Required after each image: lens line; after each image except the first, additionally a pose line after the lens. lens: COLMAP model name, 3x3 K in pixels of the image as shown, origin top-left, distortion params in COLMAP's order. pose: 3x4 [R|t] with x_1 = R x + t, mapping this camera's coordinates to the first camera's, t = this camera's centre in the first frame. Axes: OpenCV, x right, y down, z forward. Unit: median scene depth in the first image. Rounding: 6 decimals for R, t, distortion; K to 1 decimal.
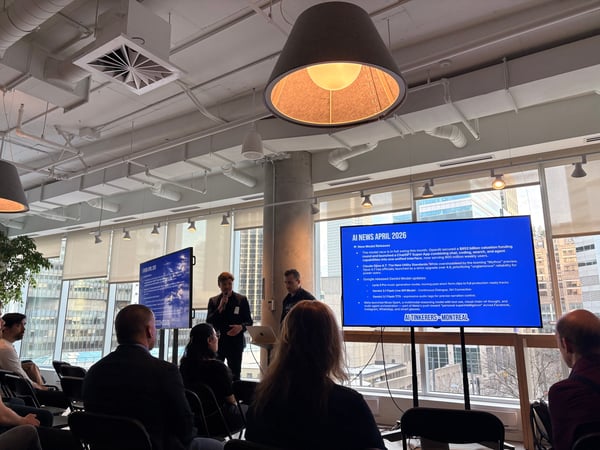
lens RADIAL K [[449.0, 0, 300.0], [0, 449.0, 225.0], [0, 0, 1]] dist [0.038402, -0.003269]
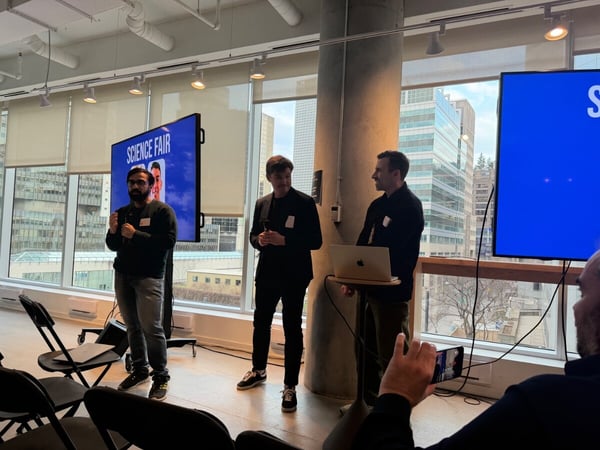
lens RADIAL K [[424.2, 0, 300.0], [0, 424.2, 225.0], [0, 0, 1]] dist [0.006258, -0.001171]
pose [[0.995039, 0.049703, 0.086175, -0.146356], [-0.064983, 0.980636, 0.184744, 0.081575], [-0.075324, -0.189427, 0.979001, 0.397815]]
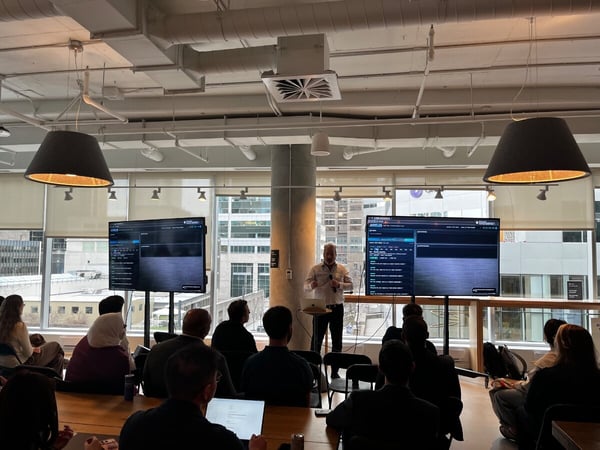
lens RADIAL K [[449.0, 0, 300.0], [0, 449.0, 225.0], [0, 0, 1]] dist [0.038402, -0.003269]
pose [[0.911121, 0.036973, 0.410478, -0.462187], [-0.099816, 0.986113, 0.132734, -0.091885], [-0.399870, -0.161909, 0.902158, -0.025499]]
